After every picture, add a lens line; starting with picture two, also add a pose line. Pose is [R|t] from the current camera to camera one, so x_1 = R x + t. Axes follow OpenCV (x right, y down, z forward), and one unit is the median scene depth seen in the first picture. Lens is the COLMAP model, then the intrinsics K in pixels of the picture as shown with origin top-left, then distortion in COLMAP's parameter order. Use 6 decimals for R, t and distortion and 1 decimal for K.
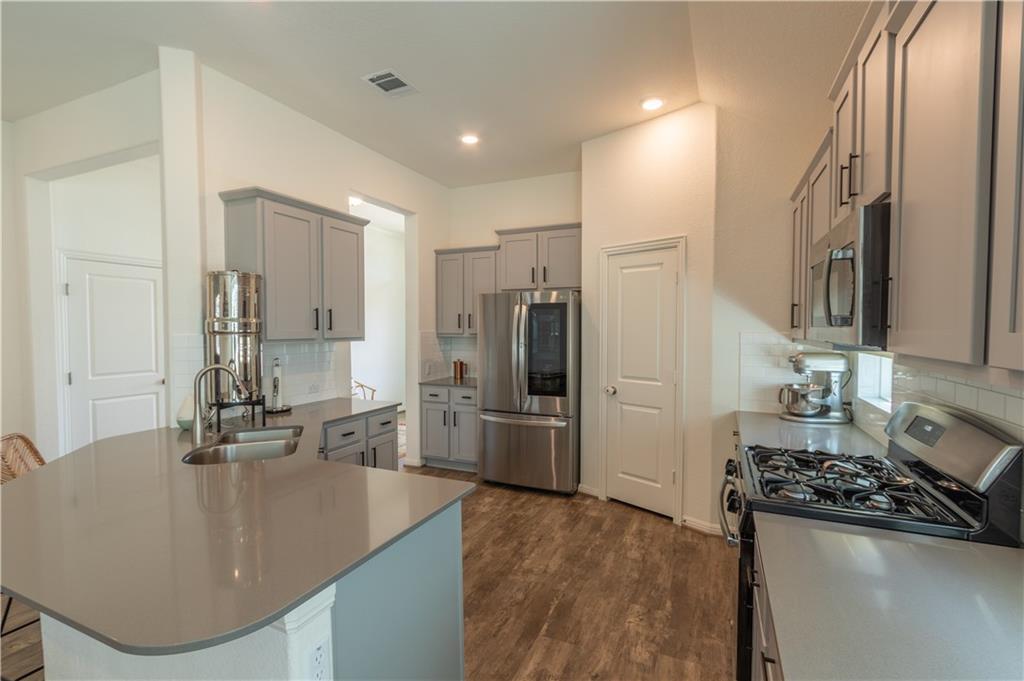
lens RADIAL K [[473.0, 0, 505.3], [0, 473.0, 343.8], [0, 0, 1]] dist [-0.002383, -0.001330]
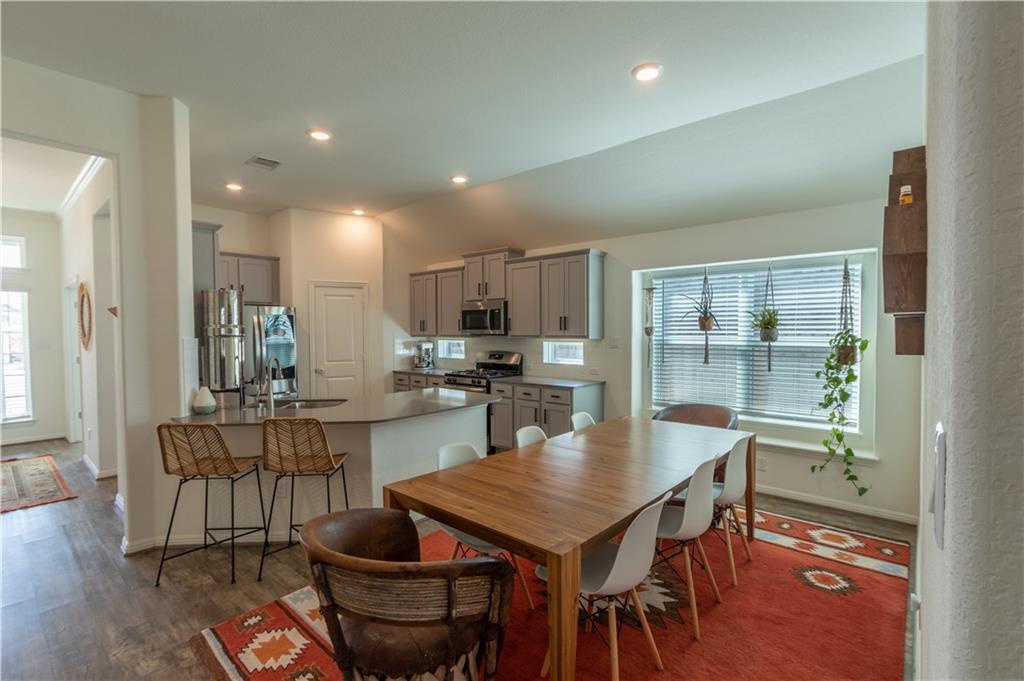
lens RADIAL K [[473.0, 0, 509.3], [0, 473.0, 342.9], [0, 0, 1]] dist [-0.002383, -0.001330]
pose [[0.294471, -0.028683, 0.955230, -1.568359], [0.038835, 0.999083, 0.018028, 0.002243], [-0.954871, 0.031787, 0.295315, -0.139120]]
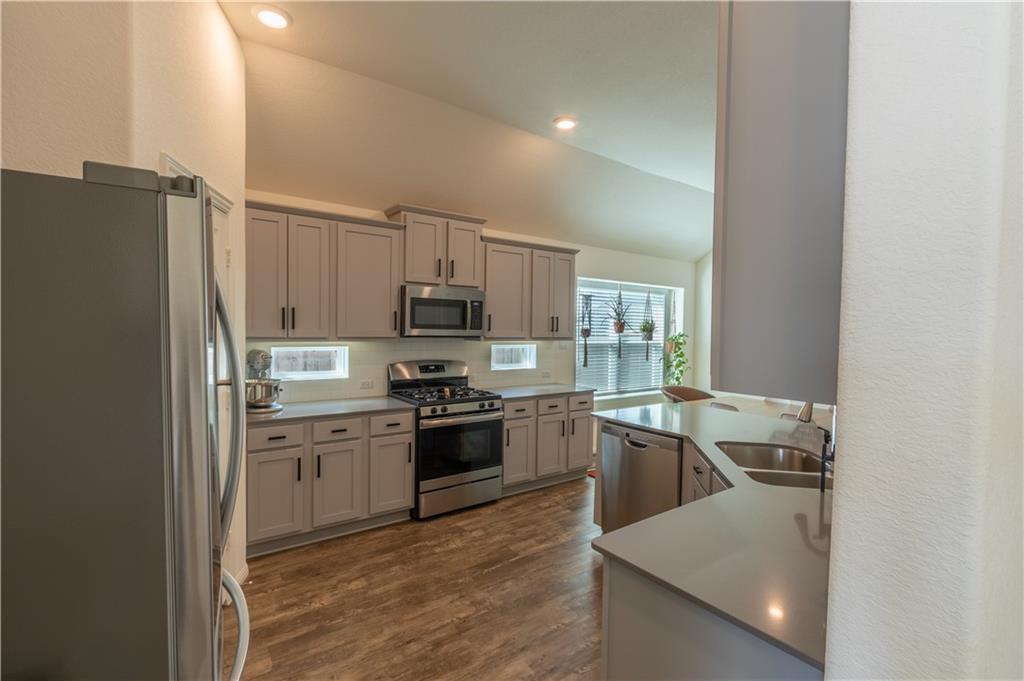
lens RADIAL K [[473.0, 0, 513.6], [0, 473.0, 338.3], [0, 0, 1]] dist [-0.002383, -0.001330]
pose [[-0.878090, -0.016872, 0.478198, -0.436059], [0.006983, 0.998820, 0.048064, -0.063404], [-0.478445, 0.045544, -0.876936, 1.735058]]
